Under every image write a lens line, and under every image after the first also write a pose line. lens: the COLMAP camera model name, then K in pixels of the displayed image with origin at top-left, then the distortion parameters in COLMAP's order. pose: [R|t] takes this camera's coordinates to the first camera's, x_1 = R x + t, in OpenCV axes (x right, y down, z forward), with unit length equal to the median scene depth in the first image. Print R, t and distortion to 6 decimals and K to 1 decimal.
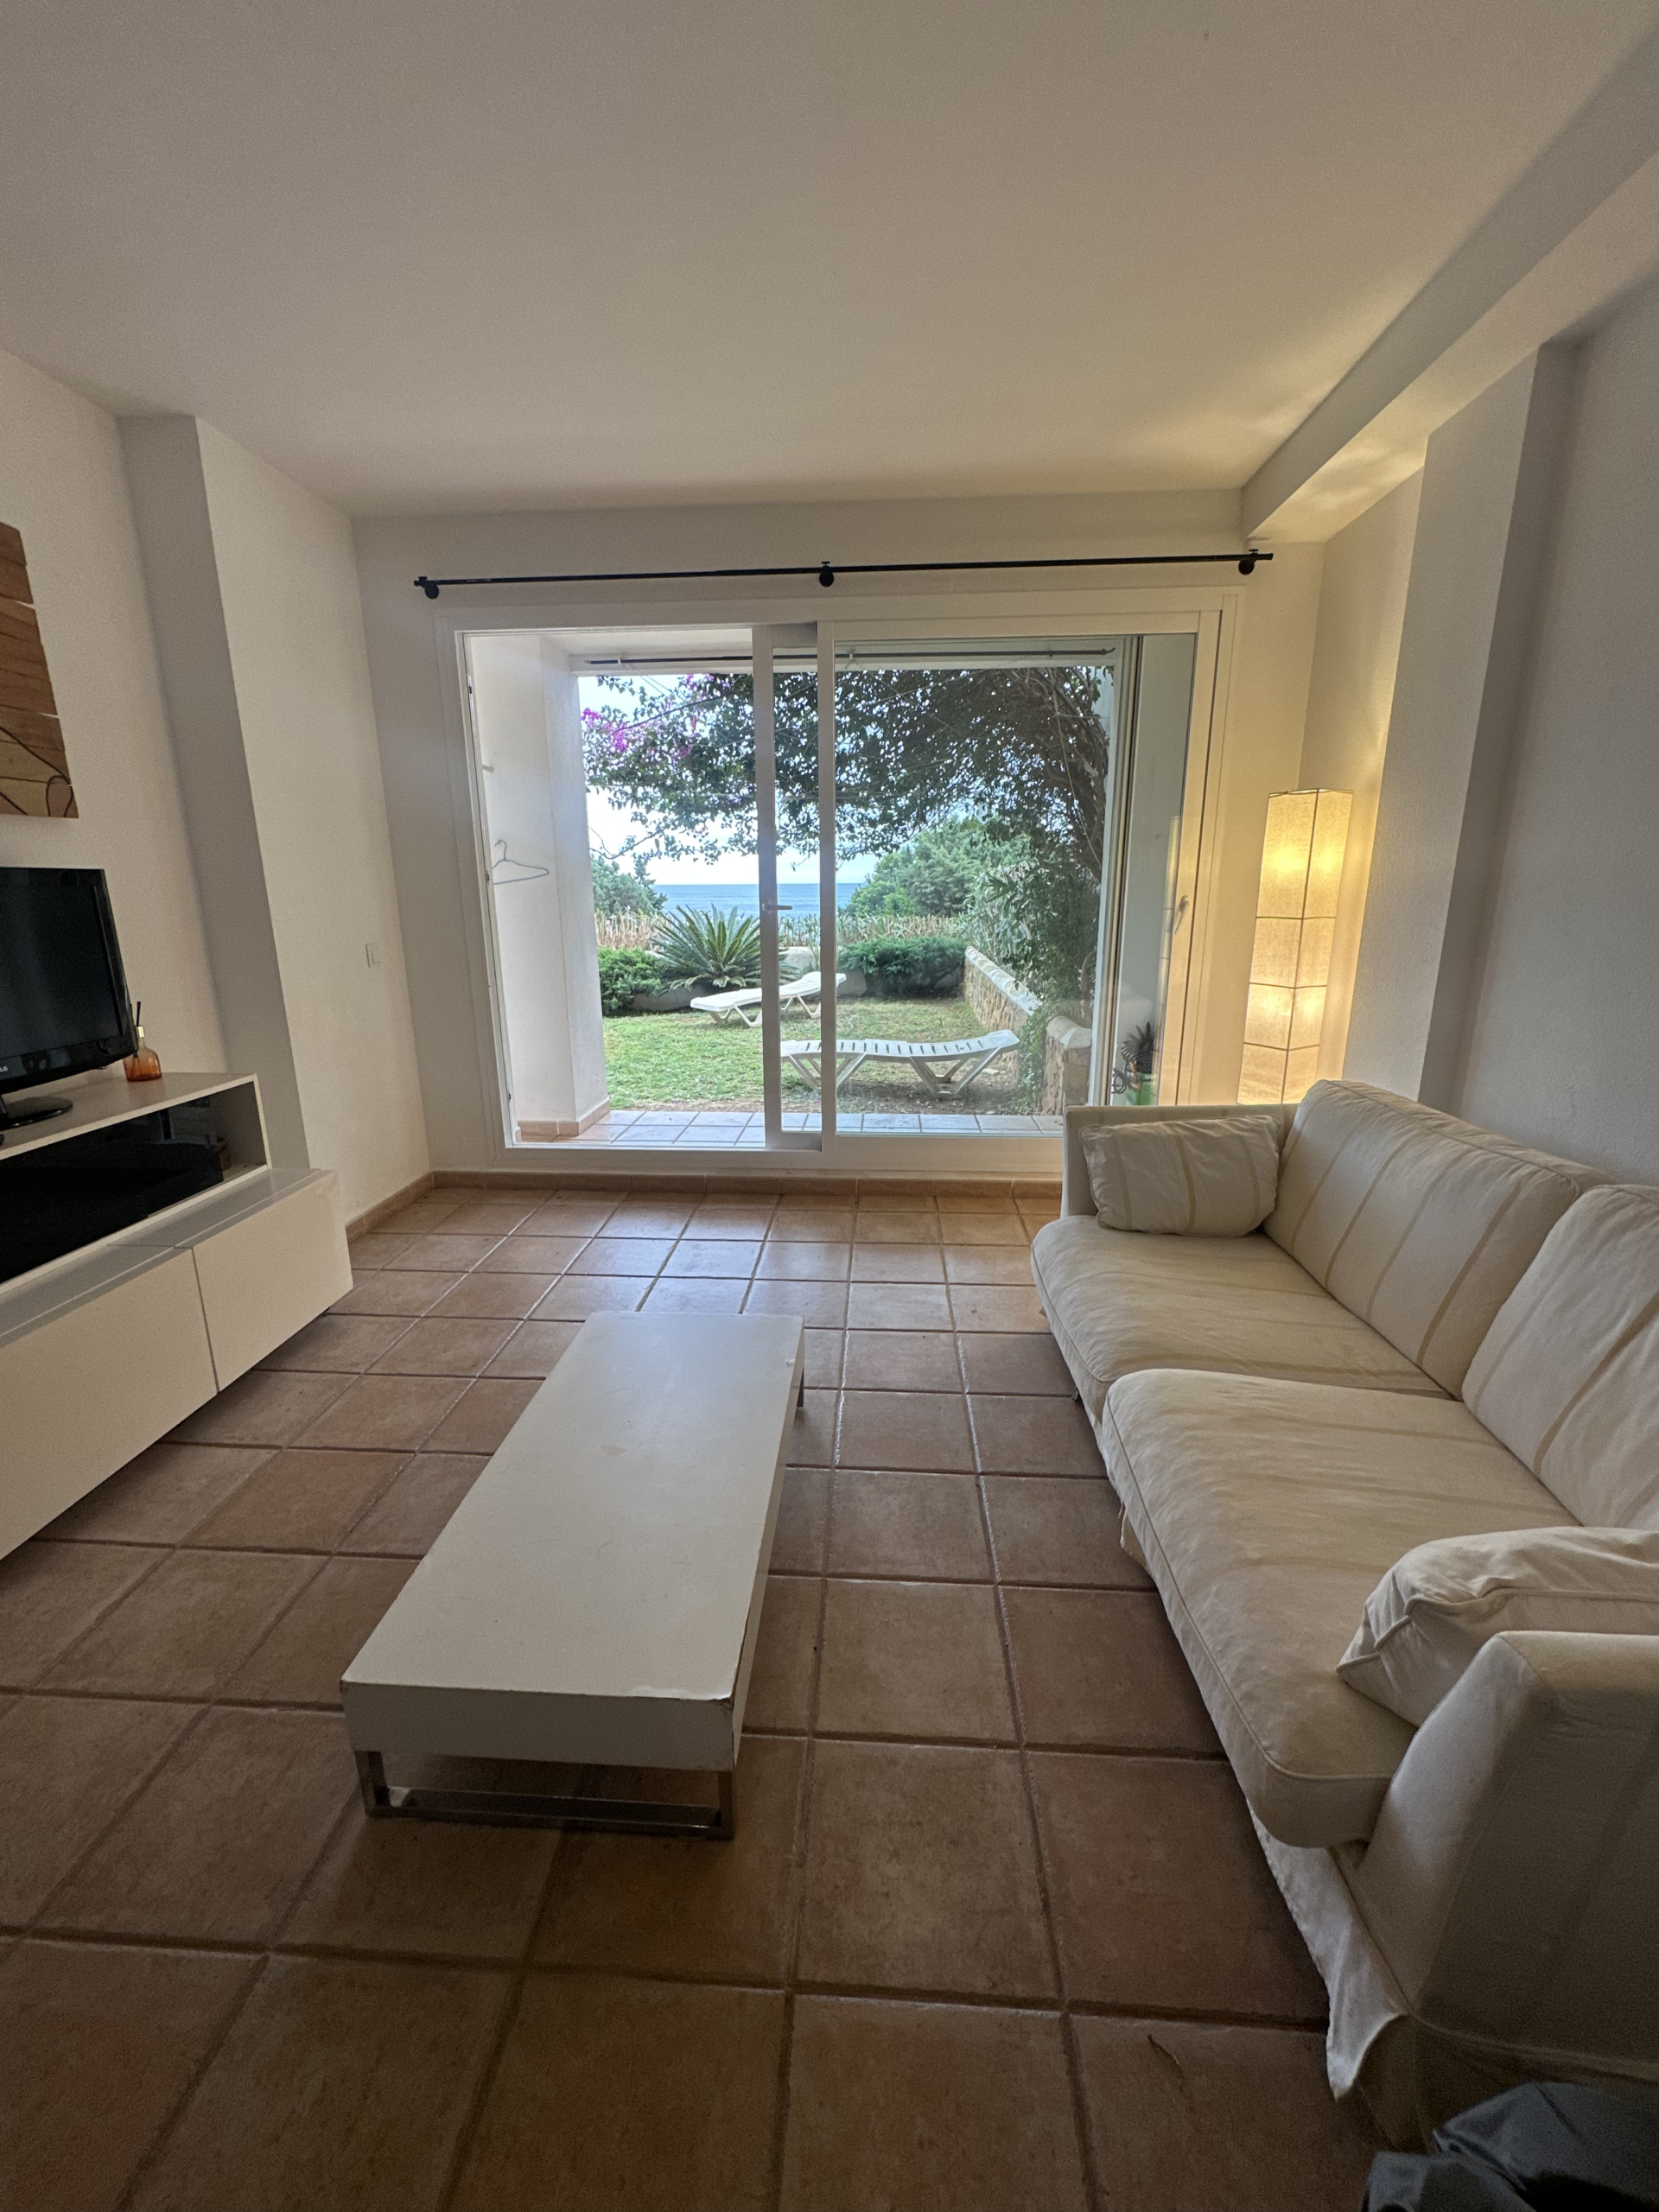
lens RADIAL K [[885.4, 0, 828.7], [0, 885.4, 1107.3], [0, 0, 1]] dist [-0.003850, 0.000997]
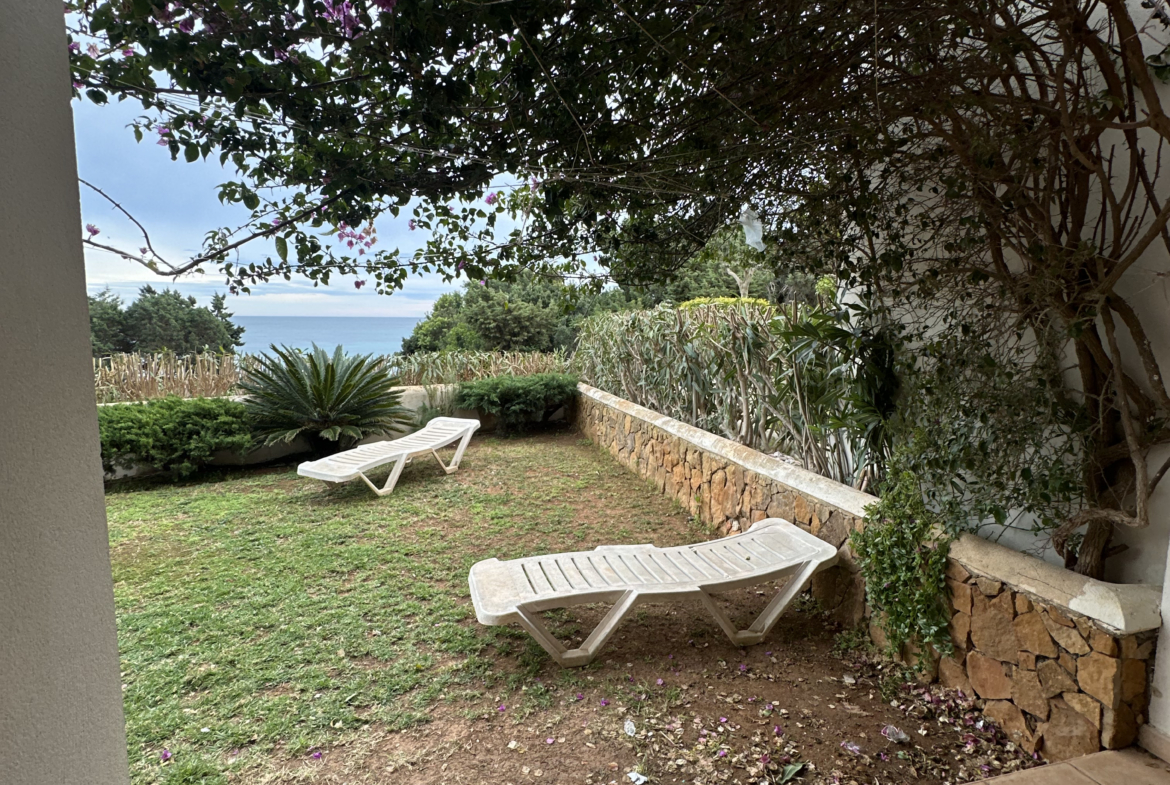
lens RADIAL K [[624.4, 0, 584.3], [0, 624.4, 393.6], [0, 0, 1]] dist [-0.002117, -0.000777]
pose [[0.946879, -0.024350, 0.320668, -0.166982], [0.065173, 0.990968, -0.117197, -0.190340], [-0.314918, 0.131870, 0.939913, 0.719802]]
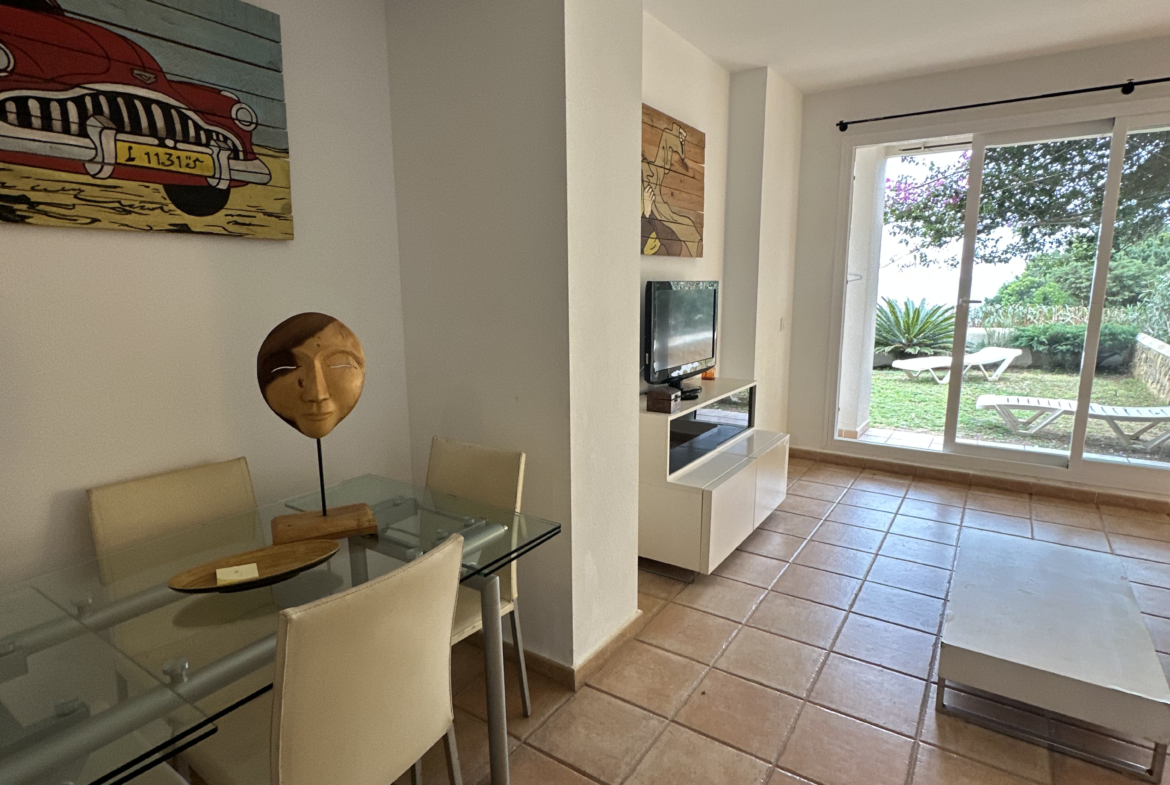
lens RADIAL K [[624.4, 0, 583.6], [0, 624.4, 392.3], [0, 0, 1]] dist [-0.002117, -0.000777]
pose [[0.861138, 0.090026, -0.500337, -0.142119], [-0.123015, 0.991847, -0.033258, 0.042189], [0.493264, 0.090188, 0.865192, -0.212312]]
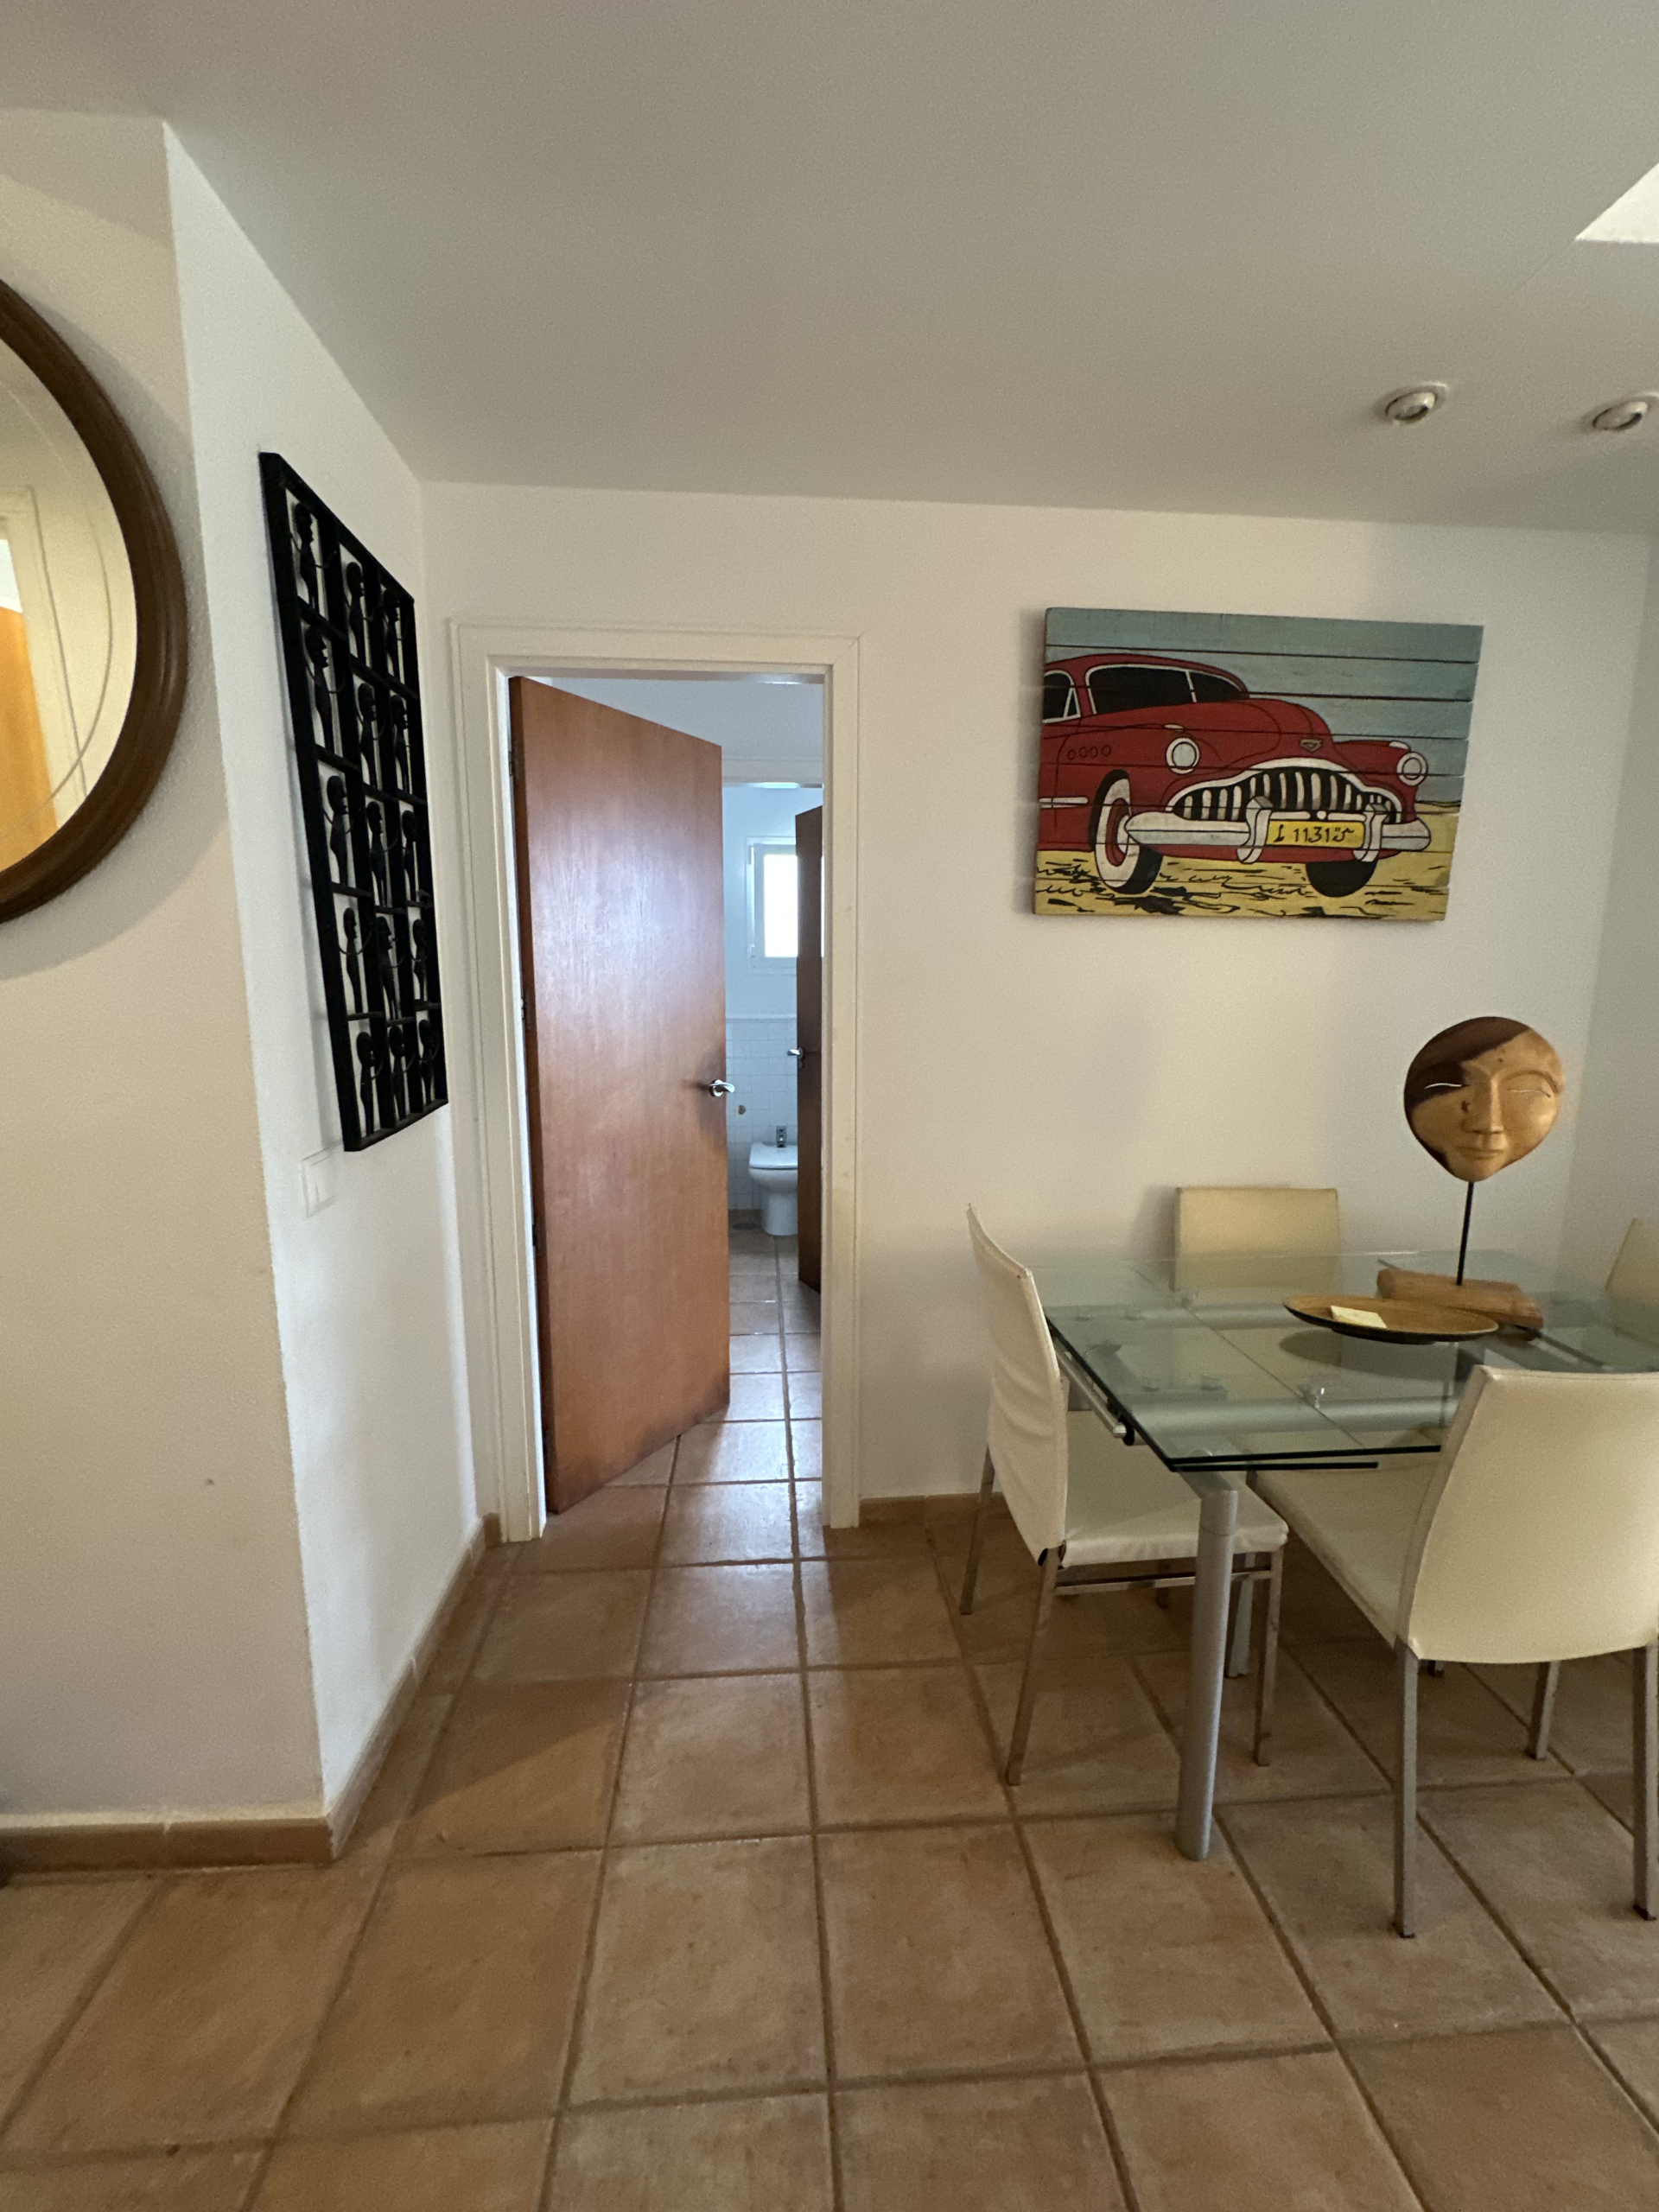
lens RADIAL K [[885.4, 0, 826.7], [0, 885.4, 1104.6], [0, 0, 1]] dist [-0.003850, 0.000997]
pose [[0.138291, 0.155803, -0.978060, -0.121480], [-0.247648, 0.961617, 0.118168, 0.062849], [0.958930, 0.225873, 0.171567, -0.300952]]
